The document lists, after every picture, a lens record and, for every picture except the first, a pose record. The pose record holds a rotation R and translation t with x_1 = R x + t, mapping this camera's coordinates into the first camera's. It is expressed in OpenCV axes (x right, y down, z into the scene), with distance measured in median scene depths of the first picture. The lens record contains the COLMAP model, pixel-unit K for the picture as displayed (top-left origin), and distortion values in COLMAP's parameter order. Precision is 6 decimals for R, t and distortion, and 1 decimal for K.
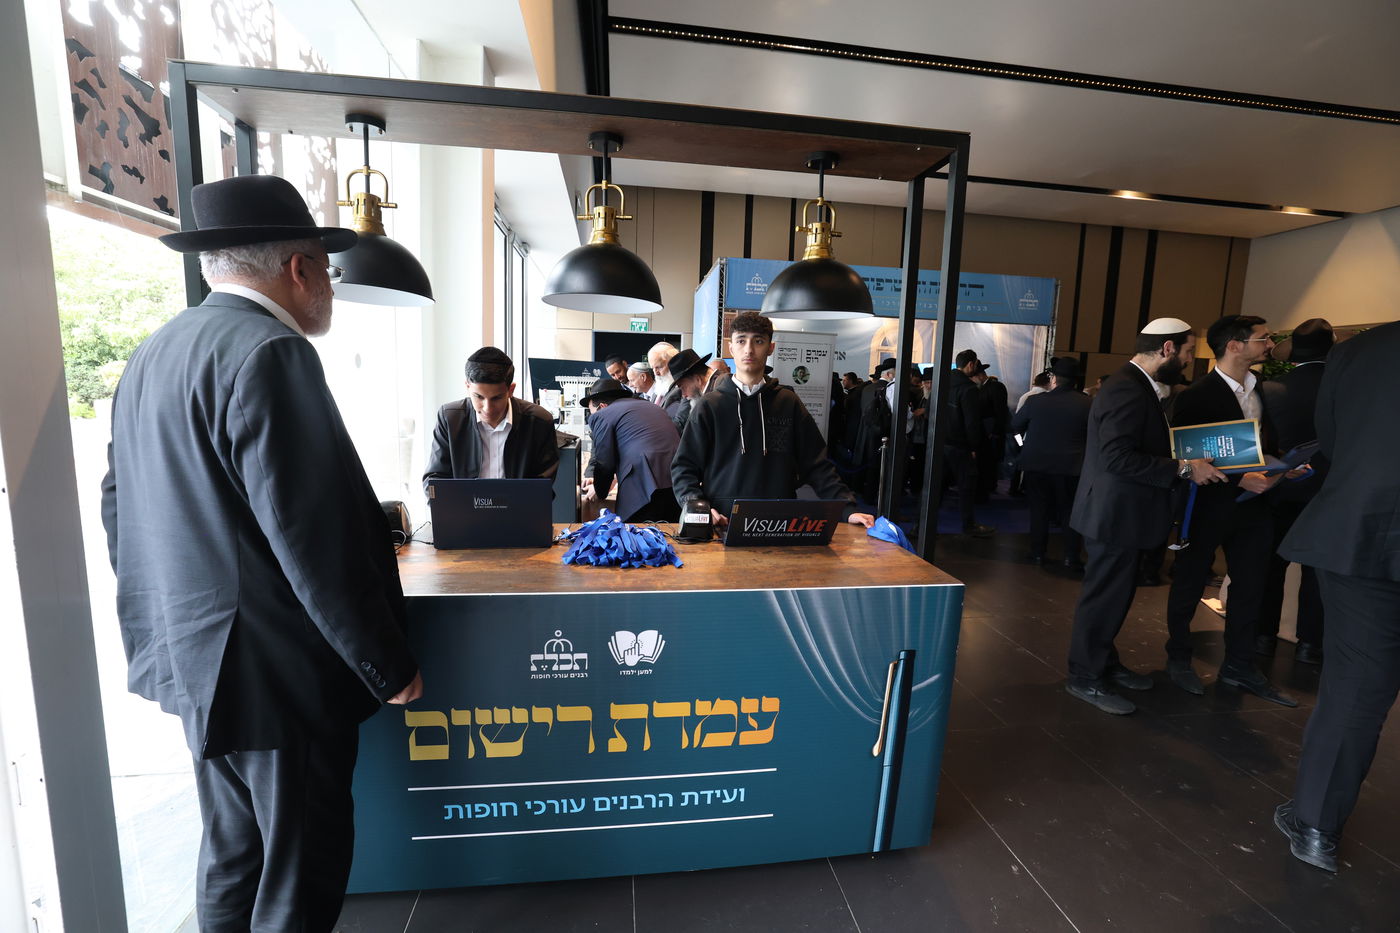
lens RADIAL K [[596.4, 0, 697.5], [0, 596.4, 459.8], [0, 0, 1]] dist [-0.001976, -0.000061]
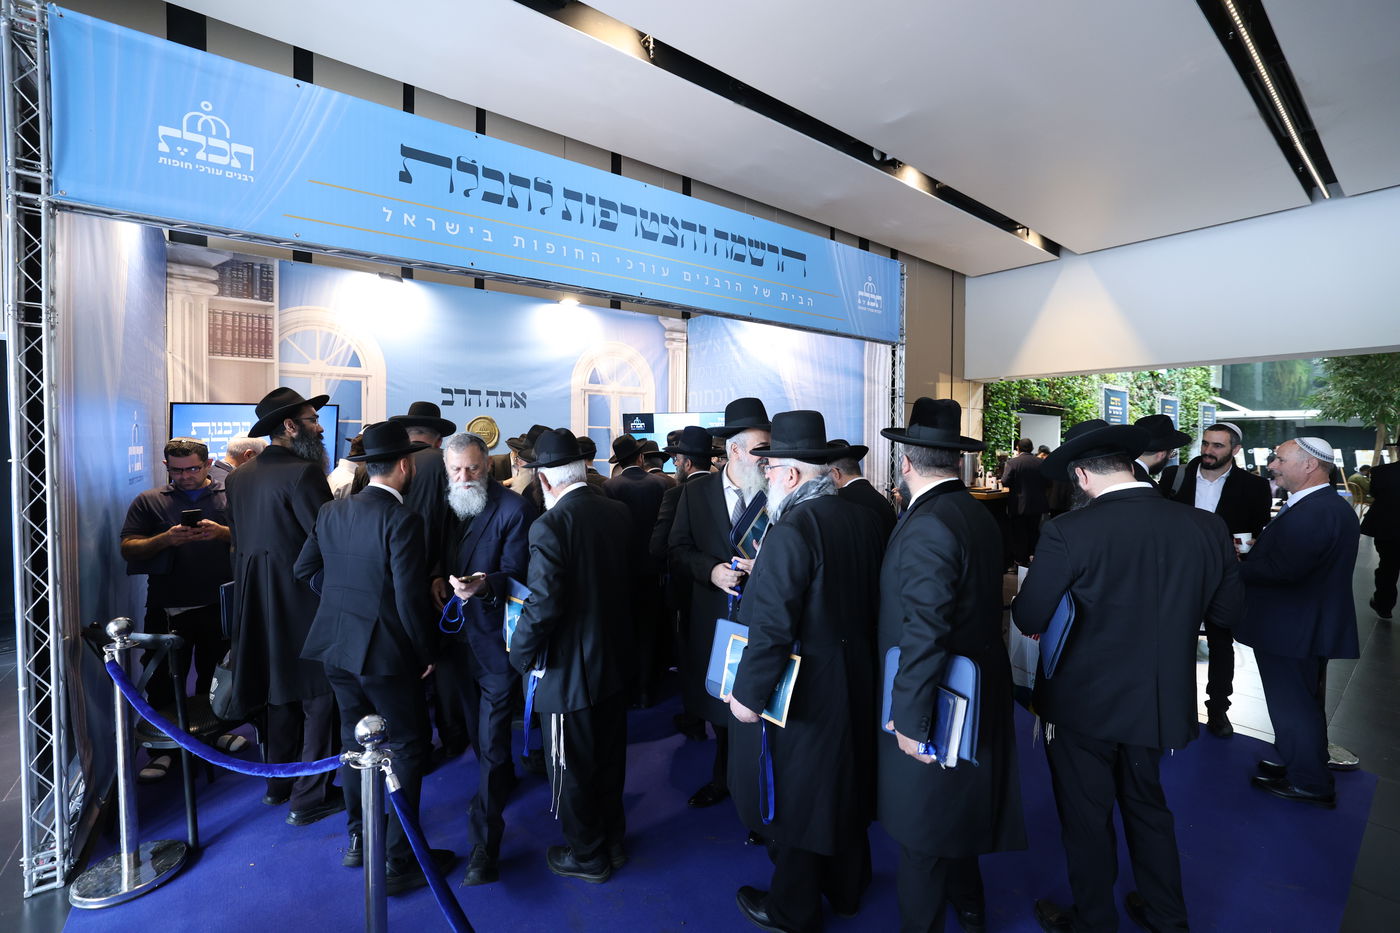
lens RADIAL K [[596.4, 0, 696.4], [0, 596.4, 454.8], [0, 0, 1]] dist [-0.001976, -0.000061]
pose [[0.864658, -0.044440, 0.500391, 0.142117], [0.089332, 0.993806, -0.066103, -0.099297], [-0.494354, 0.101858, 0.863272, 0.603742]]
